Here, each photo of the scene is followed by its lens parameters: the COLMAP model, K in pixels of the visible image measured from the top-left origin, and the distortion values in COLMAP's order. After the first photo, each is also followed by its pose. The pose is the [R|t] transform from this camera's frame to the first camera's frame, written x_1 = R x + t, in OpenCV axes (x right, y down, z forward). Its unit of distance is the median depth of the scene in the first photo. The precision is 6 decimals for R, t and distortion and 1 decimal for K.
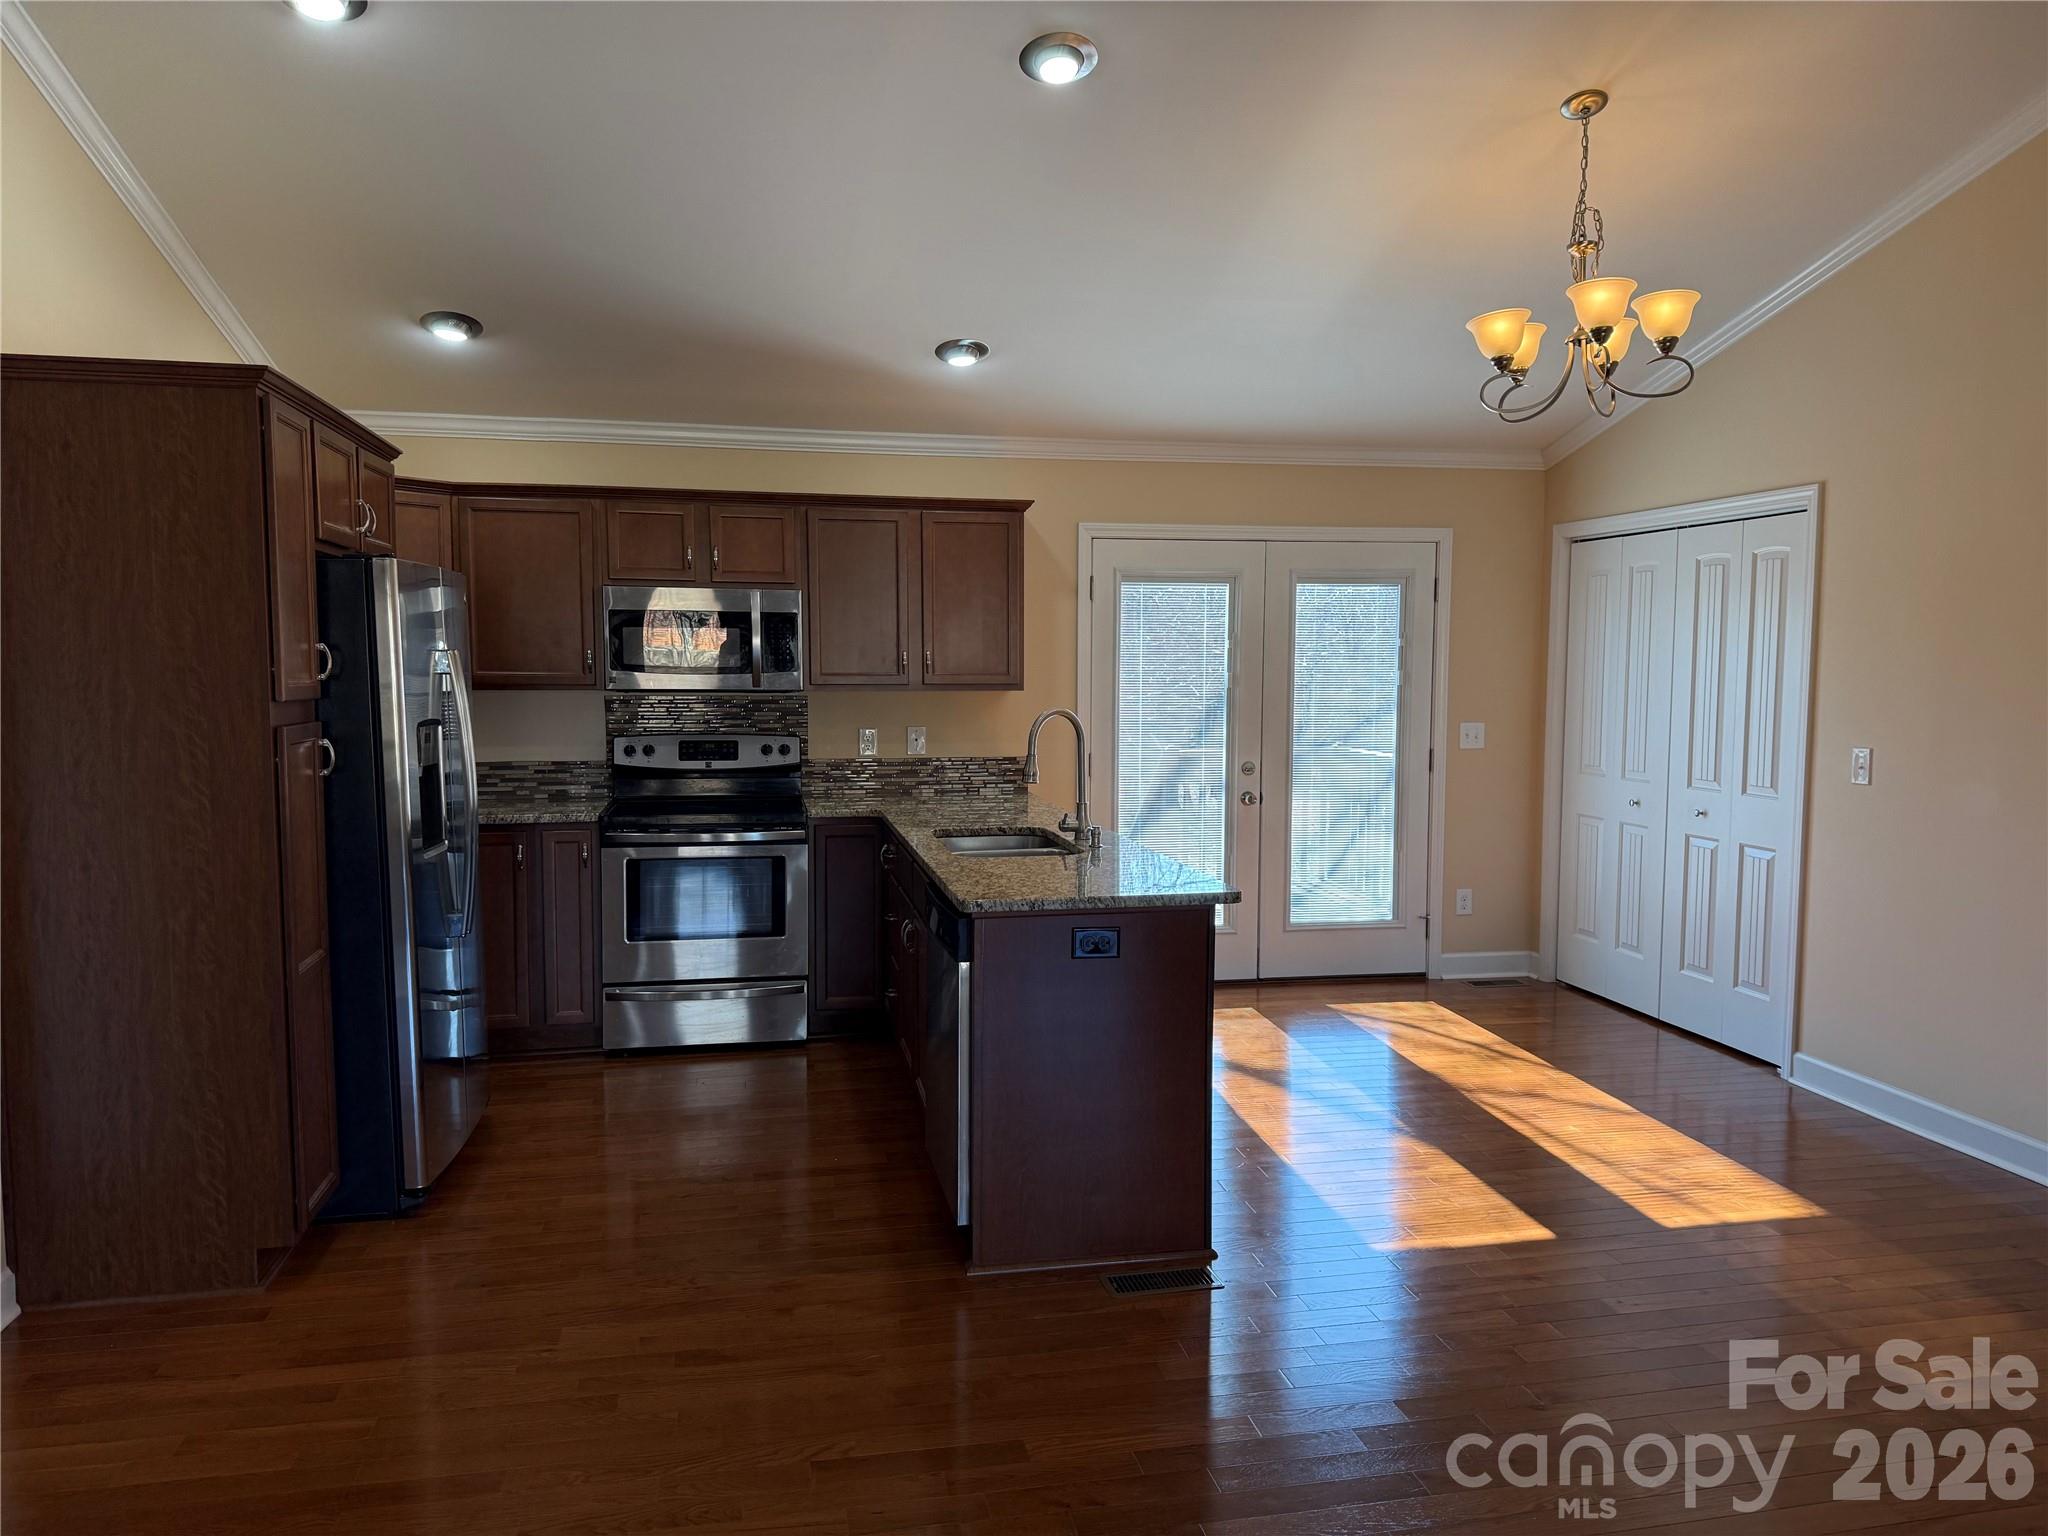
lens RADIAL K [[1434.8, 0, 1024.0], [0, 1434.8, 768.0], [0, 0, 1]] dist [0.001716, -0.122432]
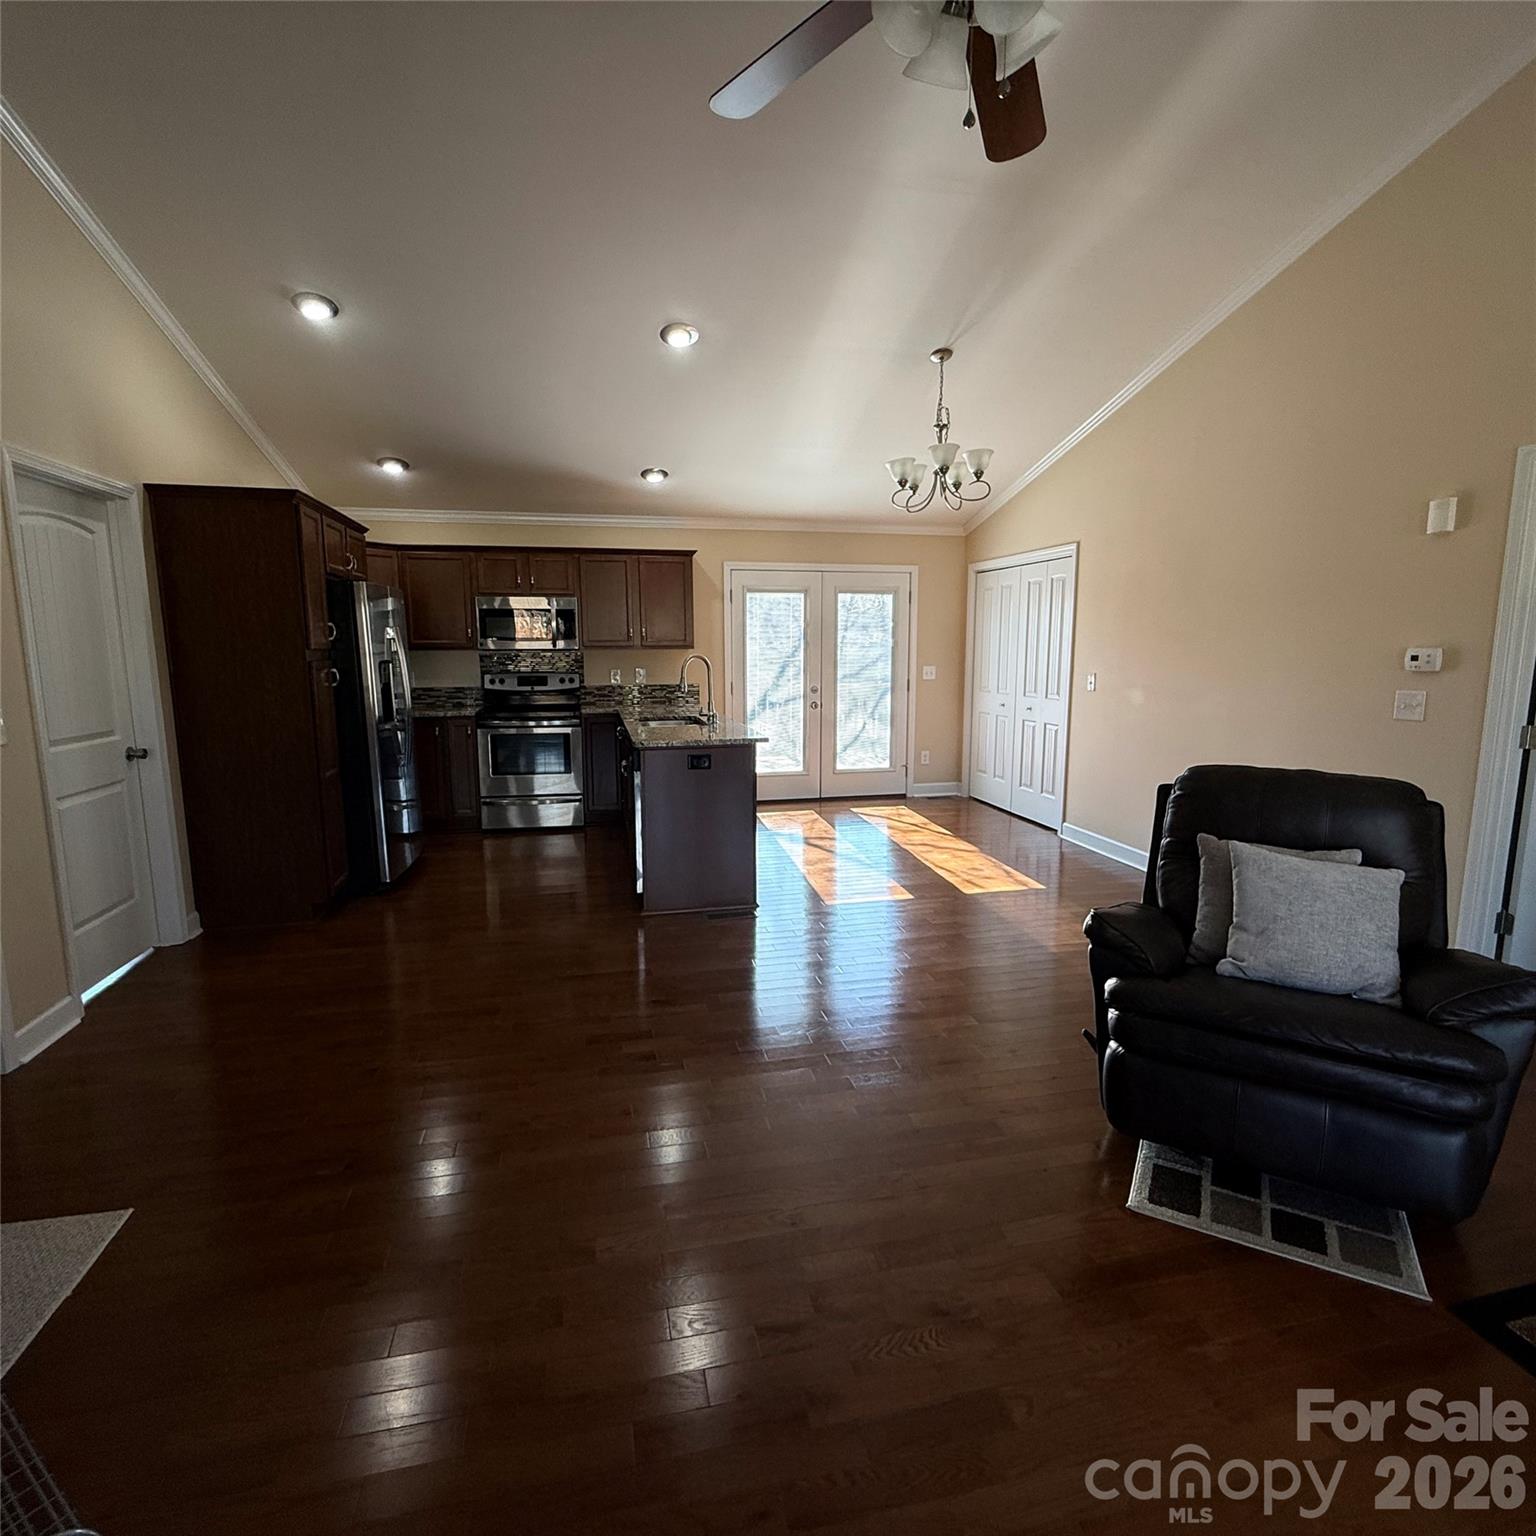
lens RADIAL K [[815.7, 0, 768.0], [0, 815.7, 768.0], [0, 0, 1]] dist [-0.064949, -0.000062]
pose [[0.999447, -0.008716, 0.032100, 0.066811], [0.006185, 0.996923, 0.078138, 0.022518], [-0.032682, -0.077897, 0.996426, -0.124607]]
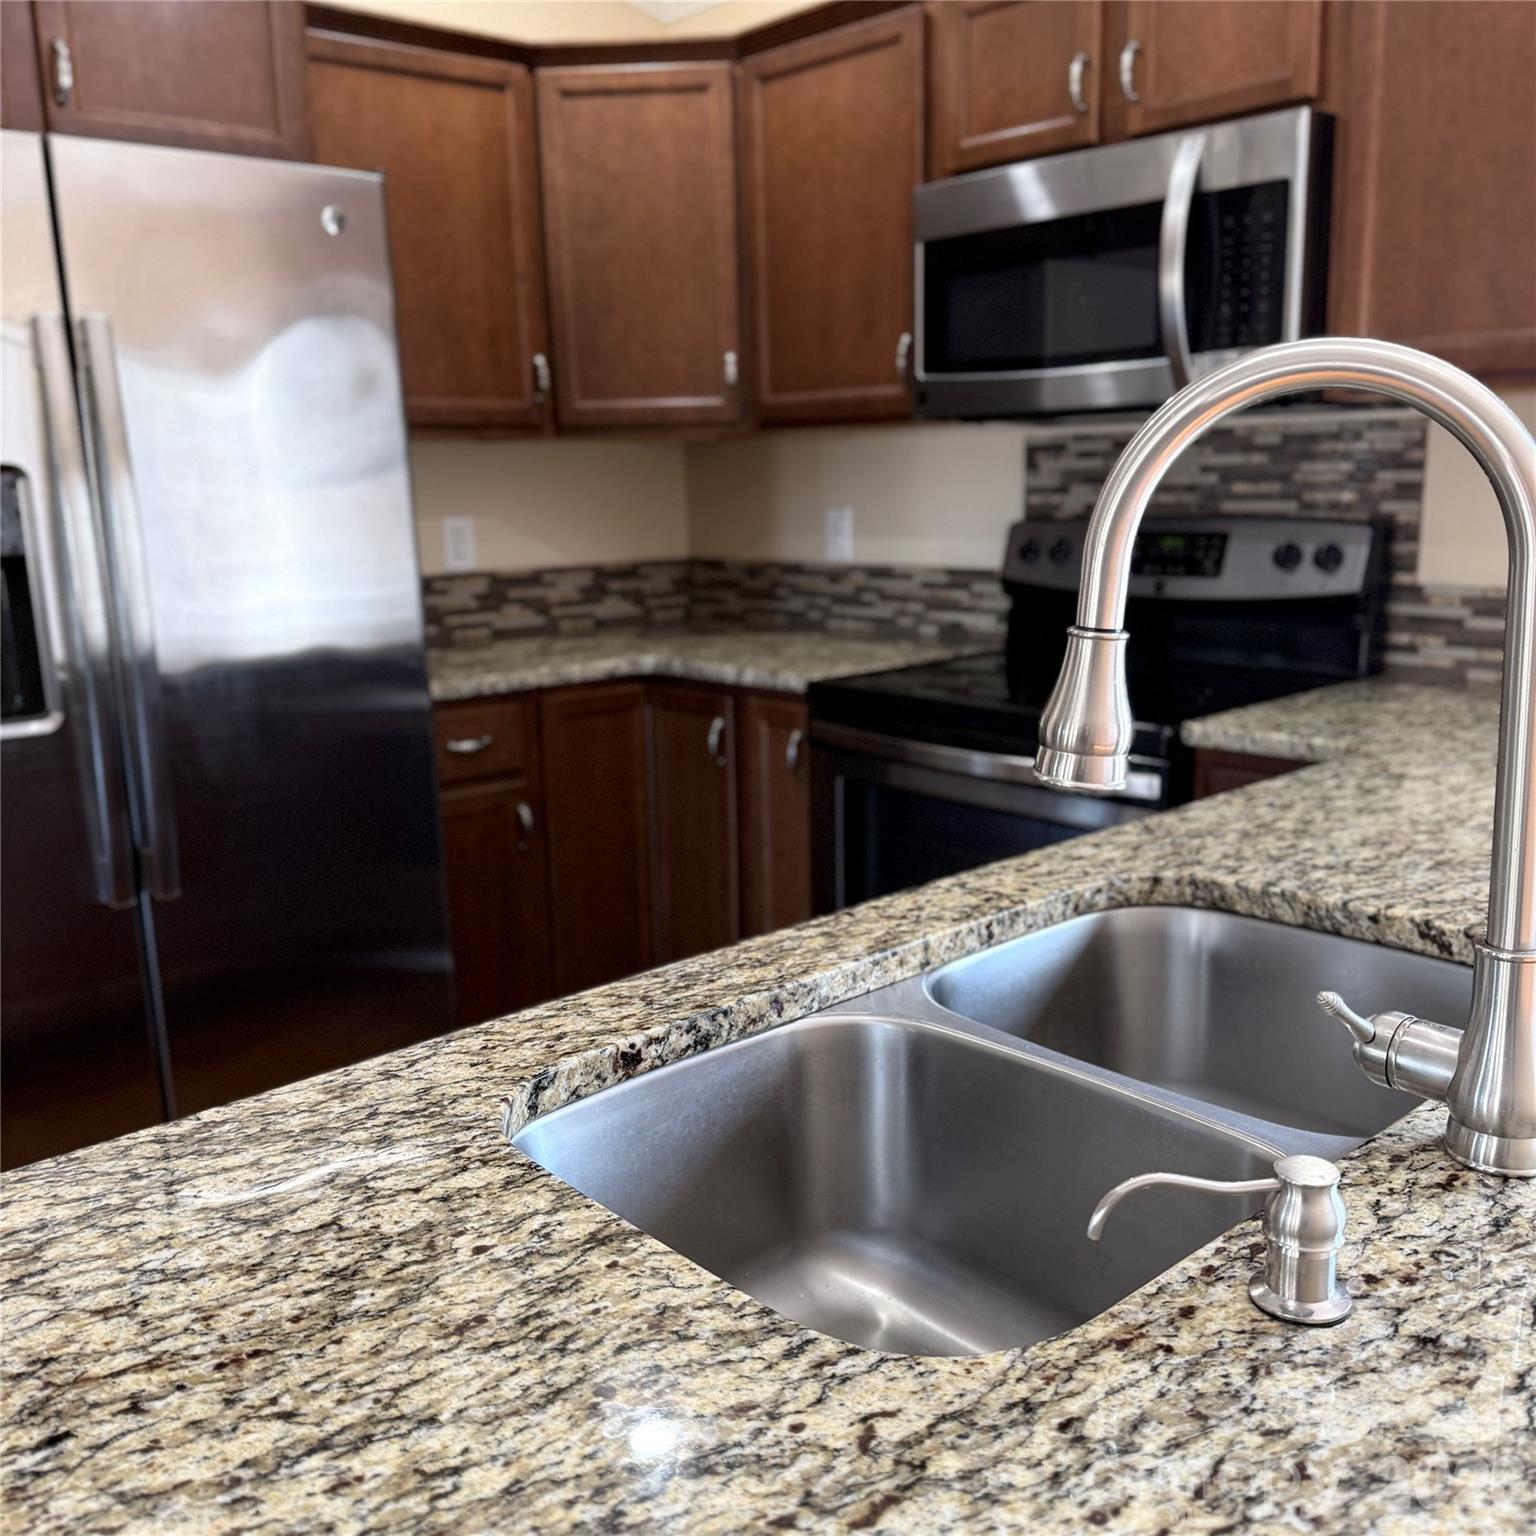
lens RADIAL K [[1443.0, 0, 768.0], [0, 1443.0, 768.0], [0, 0, 1]] dist [0.003700, 0.001334]
pose [[0.517894, 0.150827, -0.842043, 0.100220], [-0.037411, 0.987385, 0.153852, -0.011330], [0.854626, -0.048178, 0.517004, 0.695129]]
